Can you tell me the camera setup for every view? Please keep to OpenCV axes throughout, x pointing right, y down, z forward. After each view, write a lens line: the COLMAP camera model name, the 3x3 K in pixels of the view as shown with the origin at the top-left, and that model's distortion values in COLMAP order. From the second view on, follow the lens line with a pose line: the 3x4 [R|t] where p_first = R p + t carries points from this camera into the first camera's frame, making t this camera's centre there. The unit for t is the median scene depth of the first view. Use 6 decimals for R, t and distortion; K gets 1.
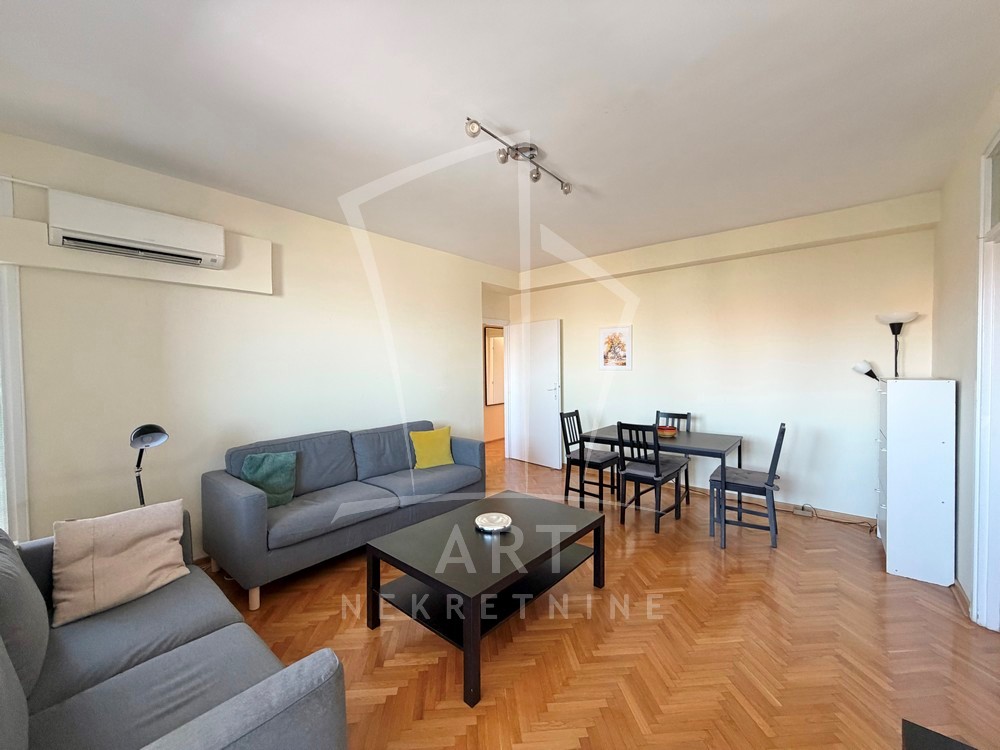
lens RADIAL K [[401.2, 0, 498.0], [0, 401.2, 372.5], [0, 0, 1]] dist [0.001015, -0.000699]
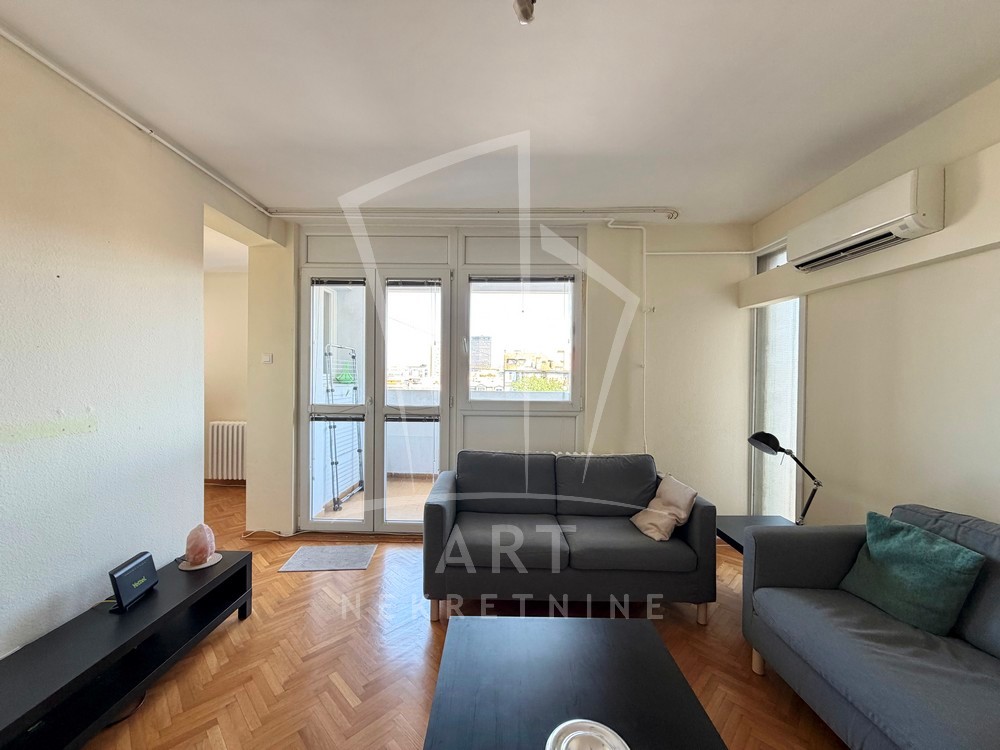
lens RADIAL K [[401.2, 0, 497.1], [0, 401.2, 375.1], [0, 0, 1]] dist [0.001015, -0.000699]
pose [[-0.765935, 0.010149, -0.642838, 0.283225], [-0.007313, 0.999673, 0.024496, -0.033691], [0.642876, 0.023464, -0.765610, 1.080822]]
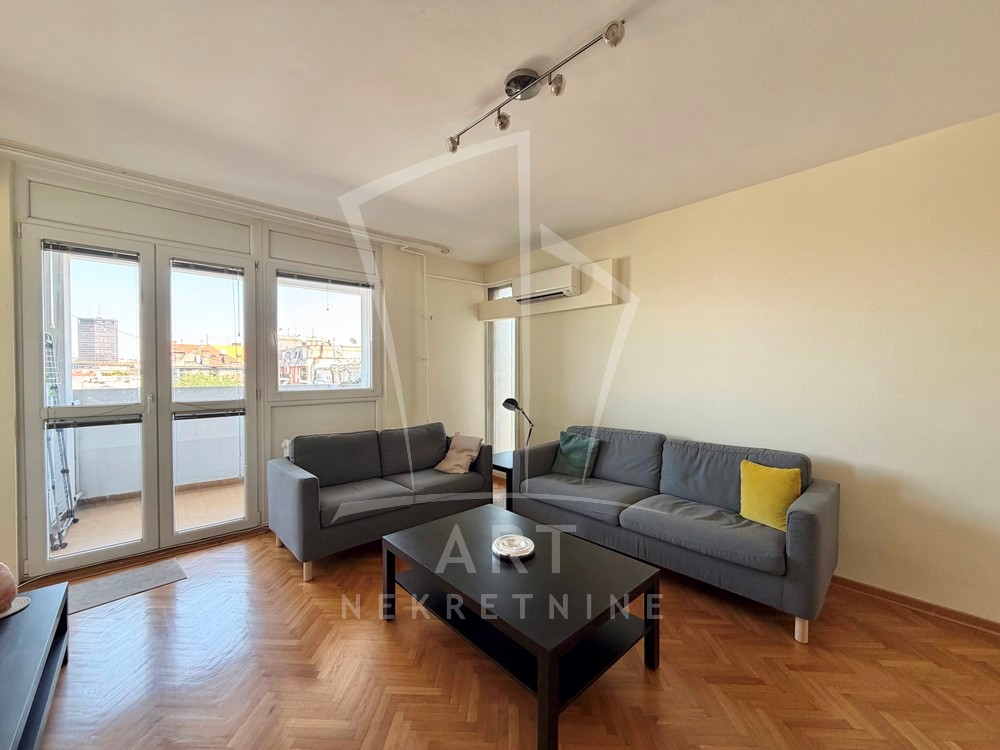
lens RADIAL K [[401.2, 0, 499.2], [0, 401.2, 373.7], [0, 0, 1]] dist [0.001015, -0.000699]
pose [[-0.115879, 0.024470, -0.992962, 0.731626], [-0.009046, 0.999629, 0.025690, -0.020632], [0.993222, 0.011959, -0.115615, 0.921860]]
